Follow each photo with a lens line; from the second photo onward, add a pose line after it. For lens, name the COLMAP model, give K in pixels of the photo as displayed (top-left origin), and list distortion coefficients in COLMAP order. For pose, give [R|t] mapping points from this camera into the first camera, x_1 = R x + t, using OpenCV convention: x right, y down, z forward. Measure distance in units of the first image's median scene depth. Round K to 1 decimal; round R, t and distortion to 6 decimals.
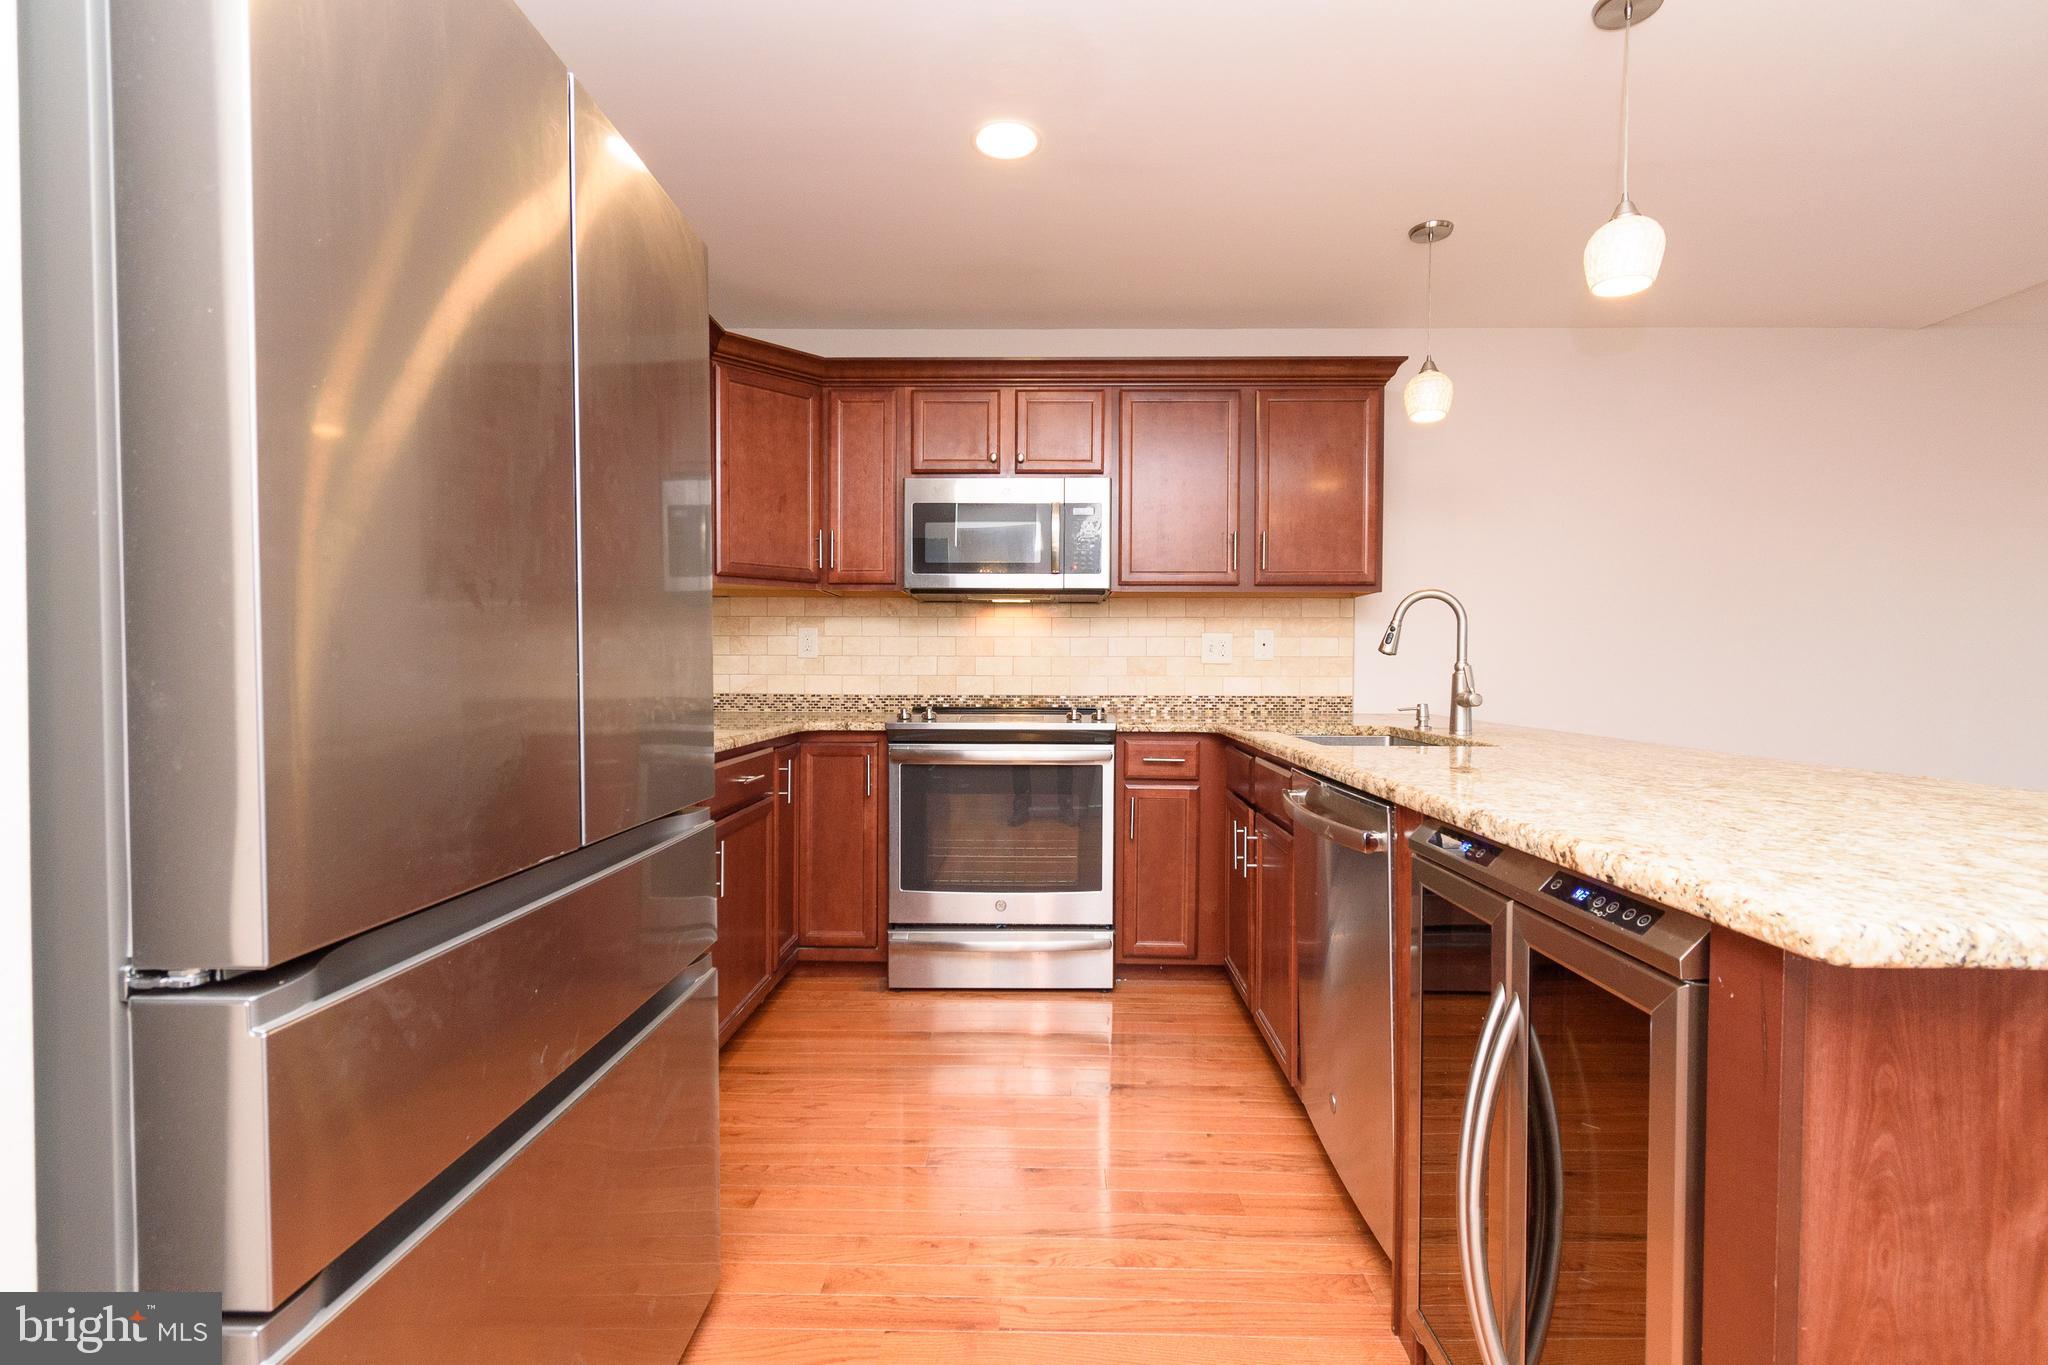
lens RADIAL K [[931.2, 0, 1028.4], [0, 931.2, 689.0], [0, 0, 1]] dist [0.005118, -0.000373]
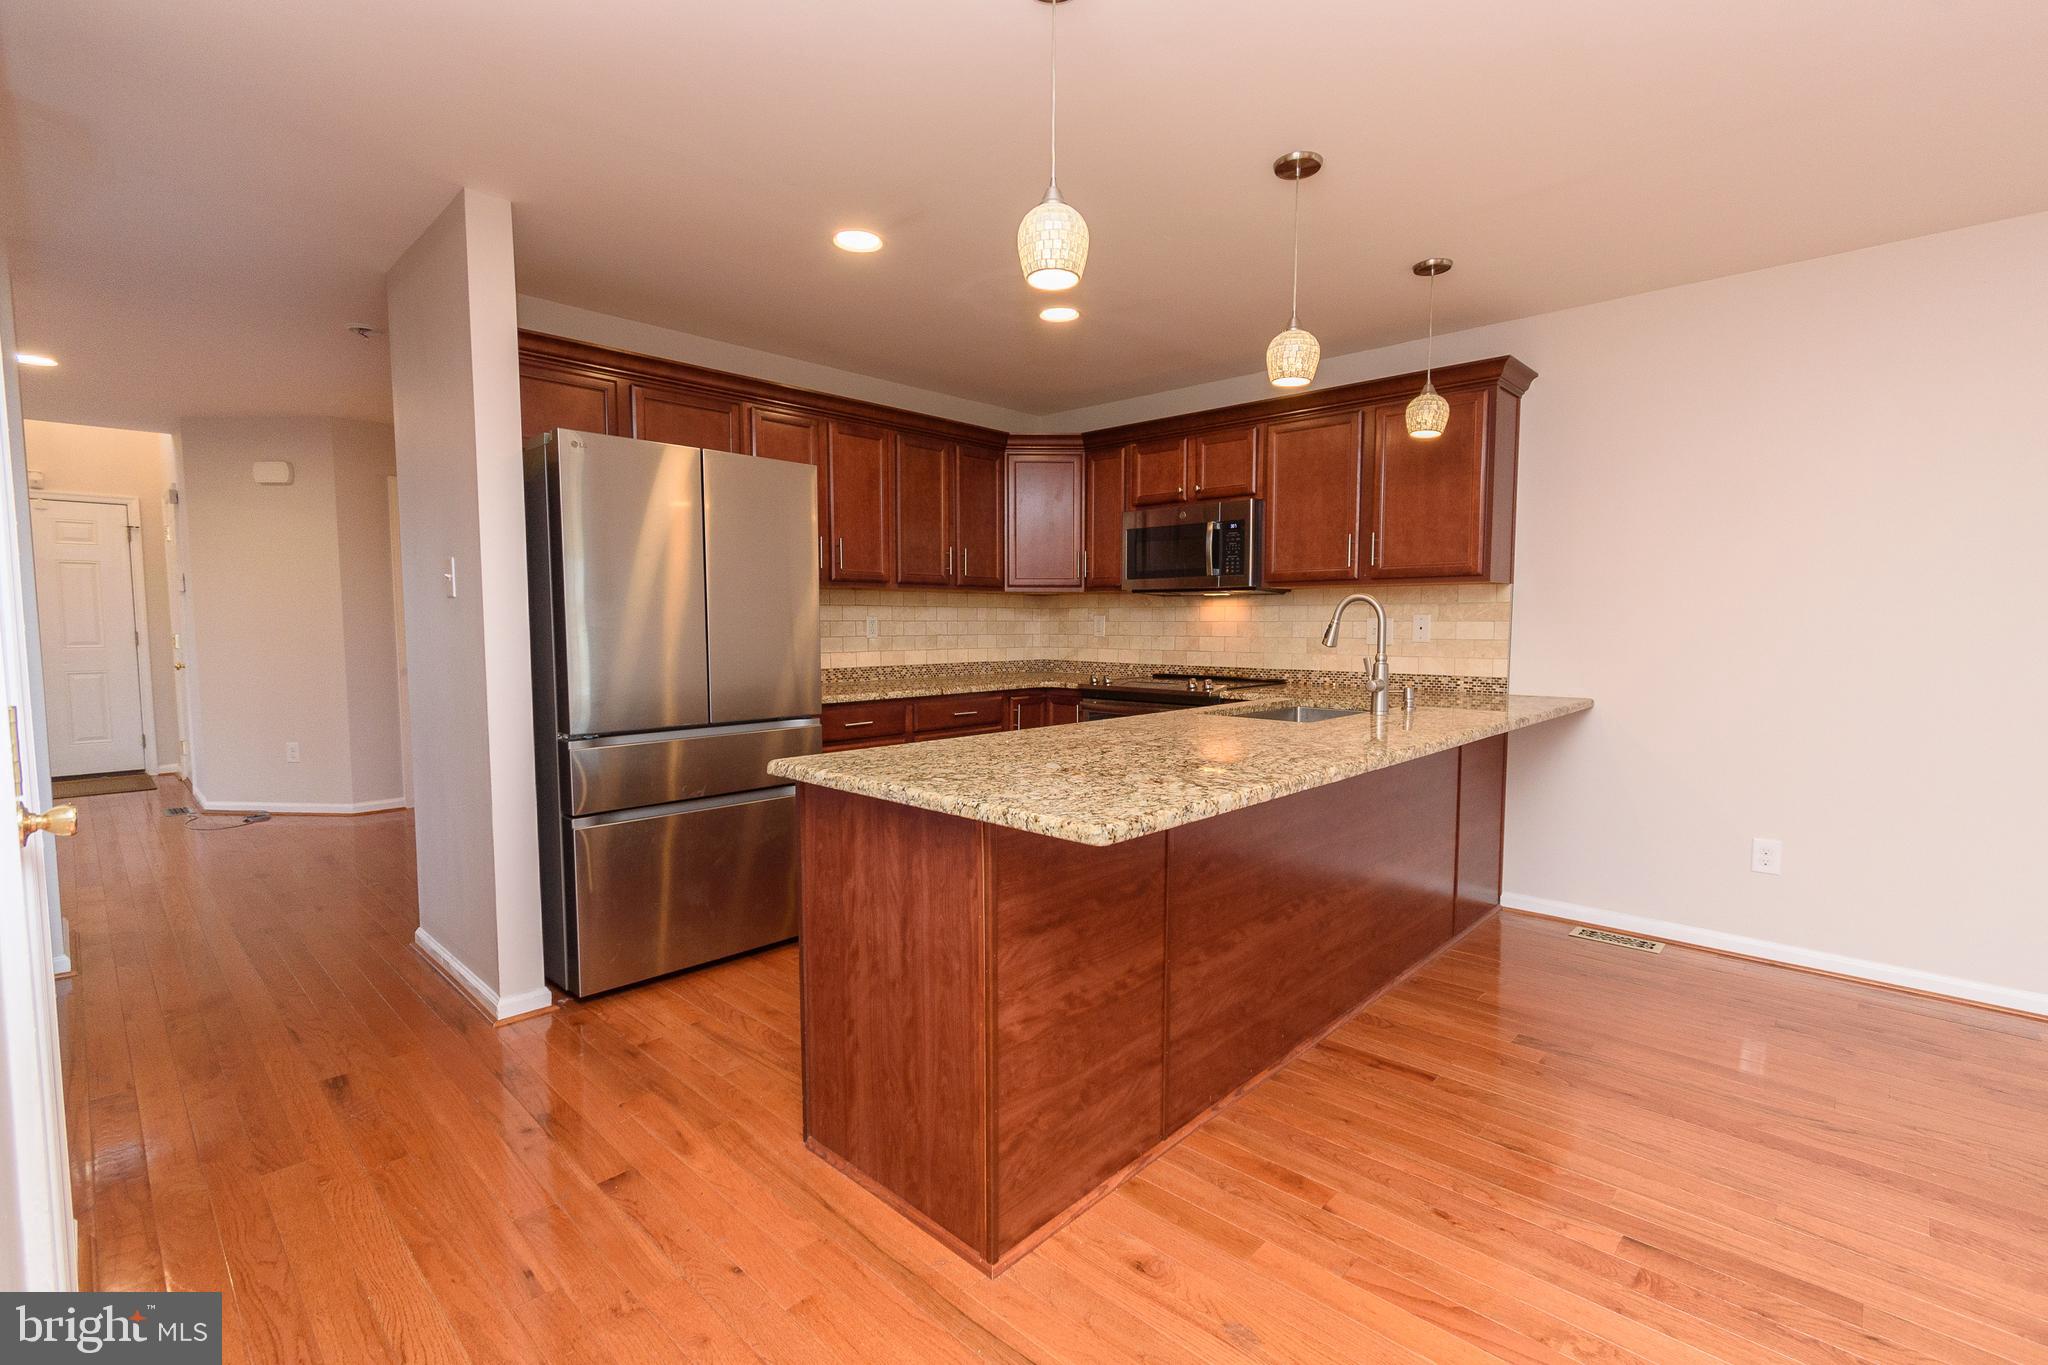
lens RADIAL K [[919.4, 0, 1024.0], [0, 919.4, 682.5], [0, 0, 1]] dist [-0.001502, -0.000288]
pose [[0.731866, 0.041759, -0.680168, 0.790664], [-0.011195, 0.998723, 0.049272, -0.038357], [0.681357, -0.028446, 0.731399, -0.146191]]
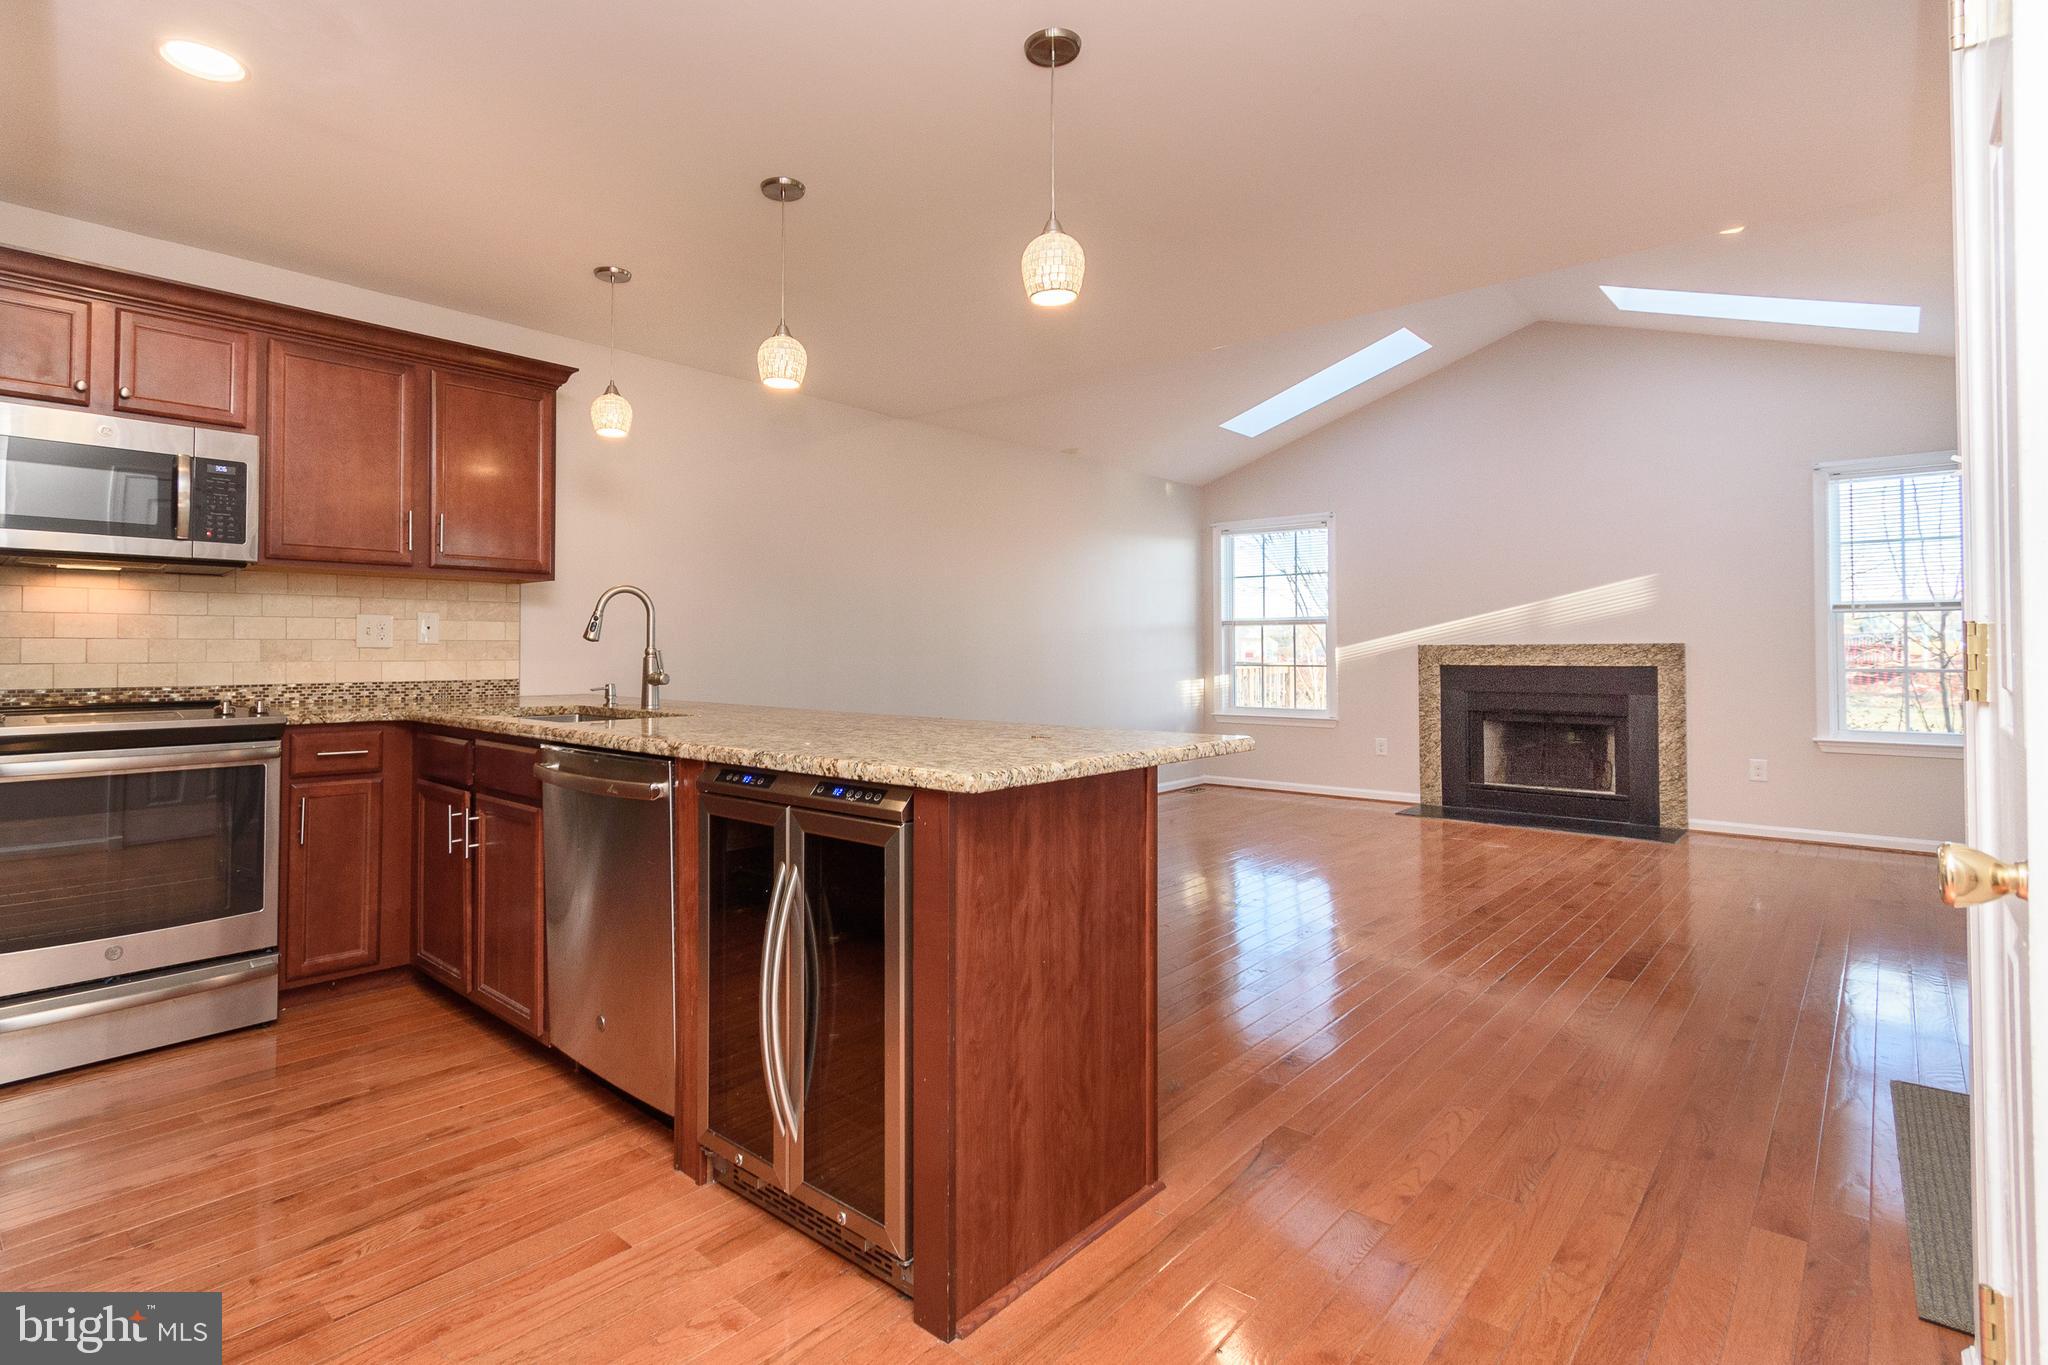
lens RADIAL K [[1006.8, 0, 951.7], [0, 1006.8, 621.0], [0, 0, 1]] dist [0.003923, 0.000235]
pose [[0.663927, 0.018657, 0.747564, -0.203767], [0.017732, 0.999015, -0.040680, -0.003038], [-0.747587, 0.040265, 0.662942, -0.118174]]
